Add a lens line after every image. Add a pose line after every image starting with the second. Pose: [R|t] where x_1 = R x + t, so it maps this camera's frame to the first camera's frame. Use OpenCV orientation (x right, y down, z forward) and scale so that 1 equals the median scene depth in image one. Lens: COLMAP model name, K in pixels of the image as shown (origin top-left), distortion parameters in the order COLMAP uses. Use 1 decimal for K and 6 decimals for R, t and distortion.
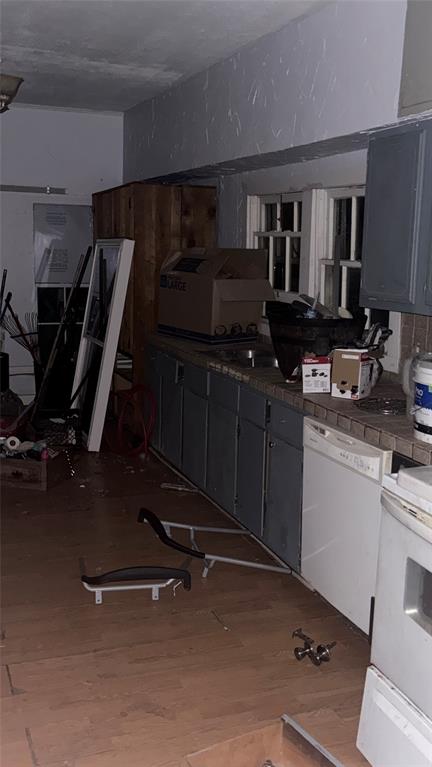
lens RADIAL K [[754.1, 0, 214.6], [0, 754.1, 376.2], [0, 0, 1]] dist [0.160013, -0.334735]
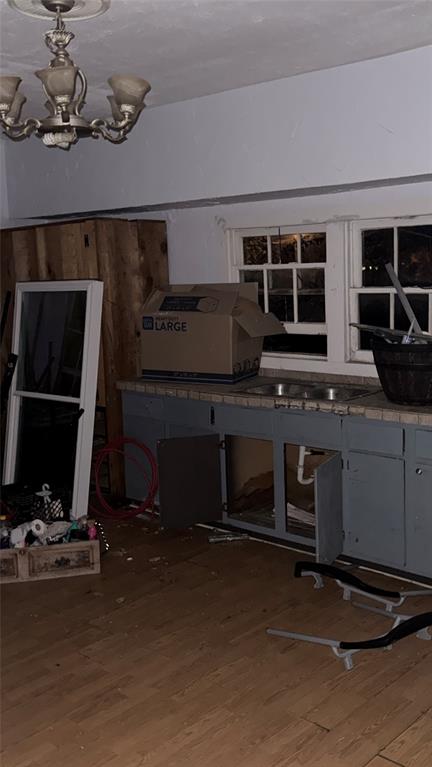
lens RADIAL K [[754.5, 0, 236.3], [0, 754.5, 386.3], [0, 0, 1]] dist [0.175471, -0.428279]
pose [[0.894834, -0.118913, 0.430269, -0.414617], [0.129873, 0.991523, 0.003928, -0.042078], [-0.427089, 0.052365, 0.902692, 0.130595]]
